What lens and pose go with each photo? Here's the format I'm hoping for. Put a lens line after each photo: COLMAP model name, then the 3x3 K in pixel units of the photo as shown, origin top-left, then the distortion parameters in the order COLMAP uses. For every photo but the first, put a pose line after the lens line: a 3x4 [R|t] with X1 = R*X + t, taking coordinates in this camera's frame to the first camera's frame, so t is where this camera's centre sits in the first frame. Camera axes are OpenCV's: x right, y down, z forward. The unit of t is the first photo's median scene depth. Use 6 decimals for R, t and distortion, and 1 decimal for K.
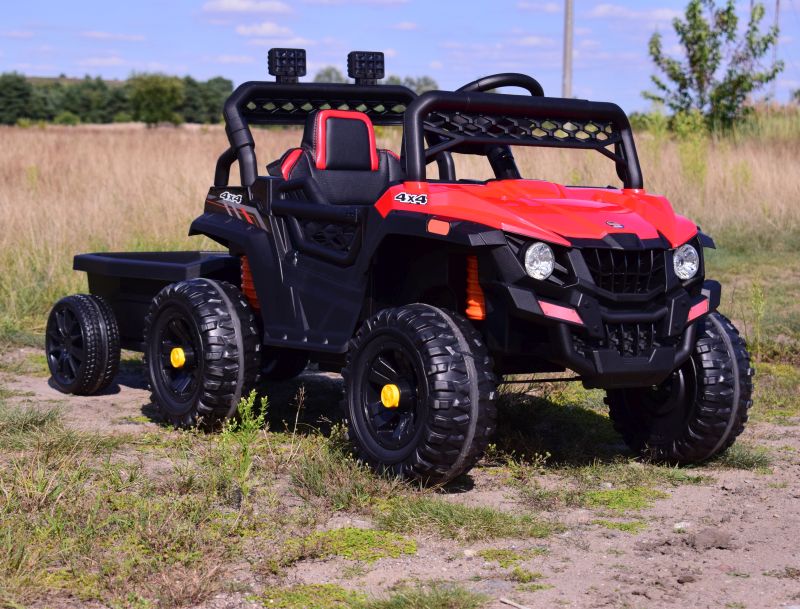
lens RADIAL K [[1812.6, 0, 400.0], [0, 1812.6, 304.5], [0, 0, 1]] dist [0.009251, 0.014699]
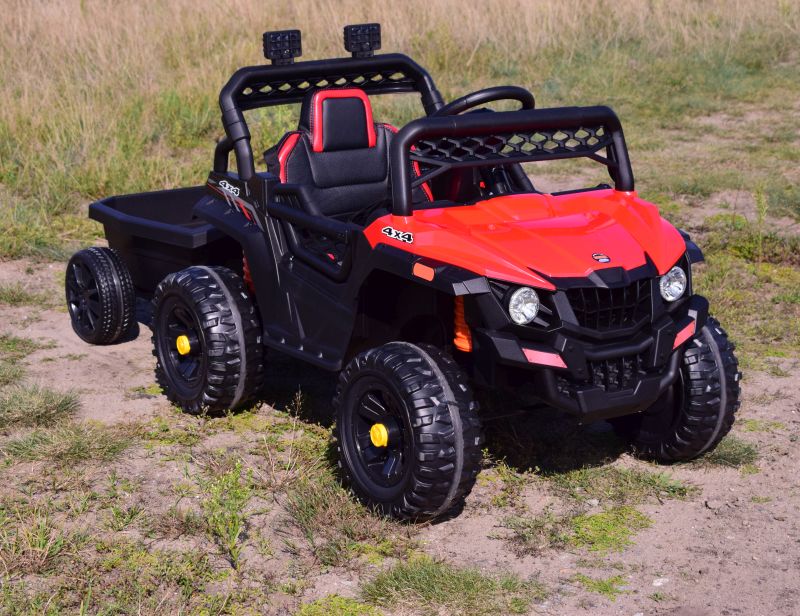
lens RADIAL K [[1674.5, 0, 382.1], [0, 1674.5, 306.4], [0, 0, 1]] dist [0.013076, 0.091935]
pose [[0.999045, -0.012578, -0.041837, 0.034119], [0.019601, 0.984908, 0.171965, -0.170043], [0.039043, -0.172621, 0.984214, 0.074238]]
